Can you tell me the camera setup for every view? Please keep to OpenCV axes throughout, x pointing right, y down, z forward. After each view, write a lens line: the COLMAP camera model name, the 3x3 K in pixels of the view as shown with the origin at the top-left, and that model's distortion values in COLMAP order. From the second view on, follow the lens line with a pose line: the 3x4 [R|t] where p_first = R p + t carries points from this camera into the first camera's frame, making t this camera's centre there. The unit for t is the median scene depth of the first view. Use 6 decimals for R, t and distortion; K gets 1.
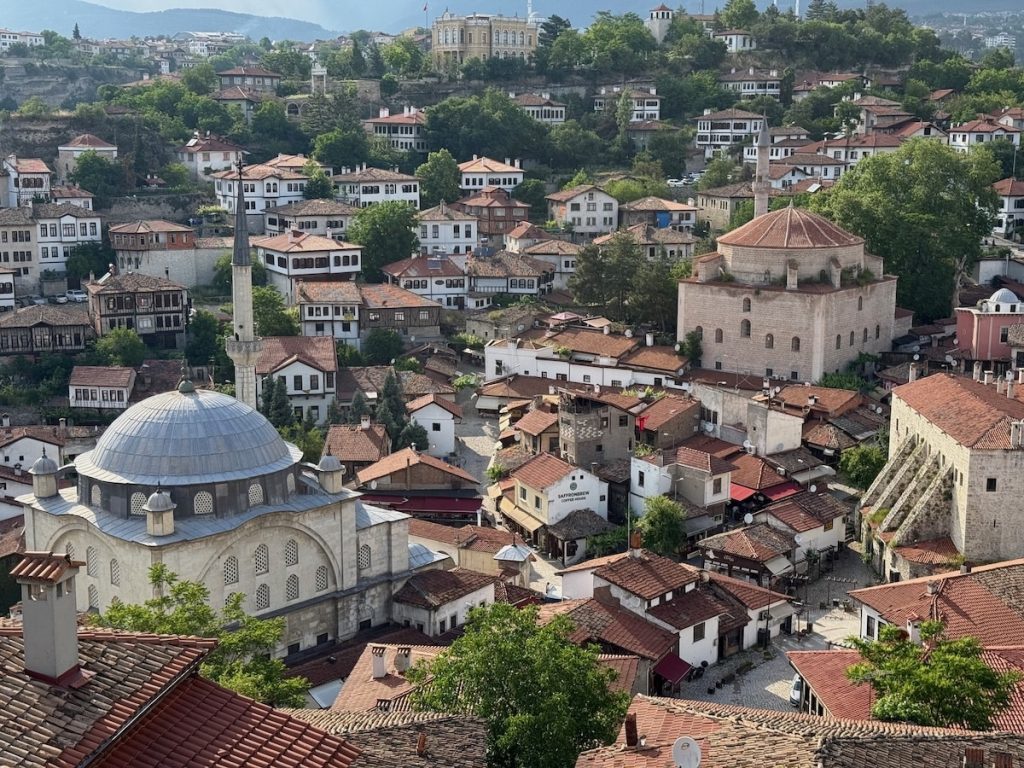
lens RADIAL K [[1411.0, 0, 508.8], [0, 1411.0, 388.6], [0, 0, 1]] dist [0.159963, -0.170271]
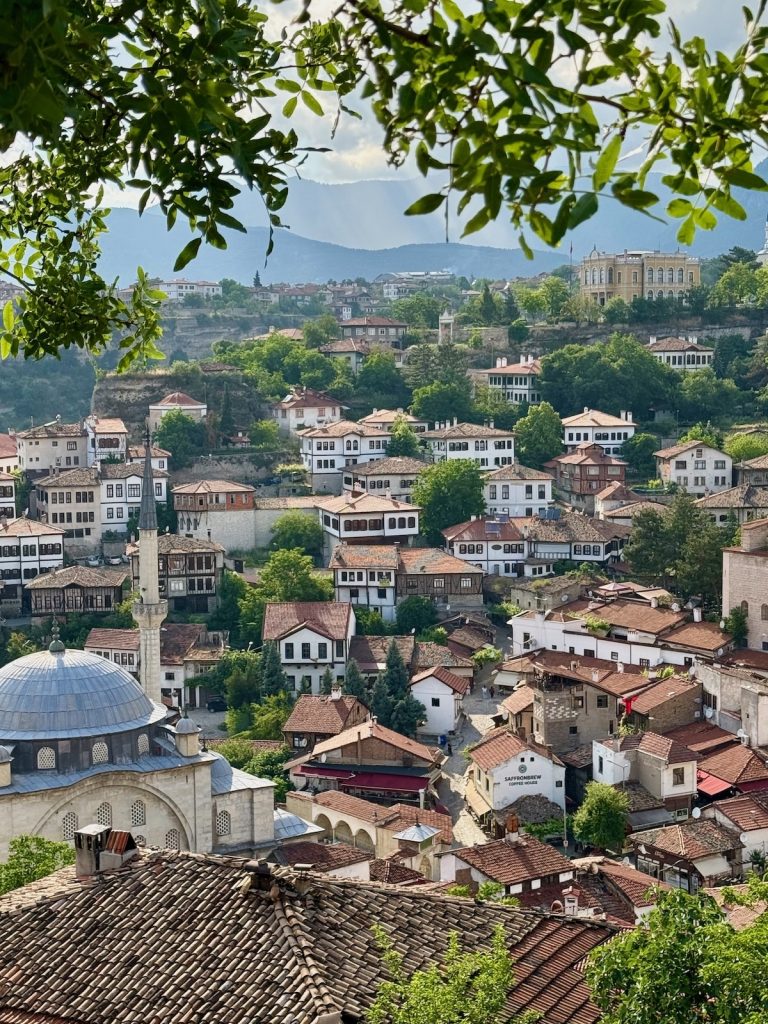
lens RADIAL K [[1647.7, 0, 384.0], [0, 1647.7, 512.0], [0, 0, 1]] dist [0.153250, -0.069244]
pose [[0.970660, 0.008800, -0.240294, 0.137086], [-0.031450, 0.995392, -0.090587, 0.001555], [0.238390, 0.095487, 0.966464, -0.057244]]
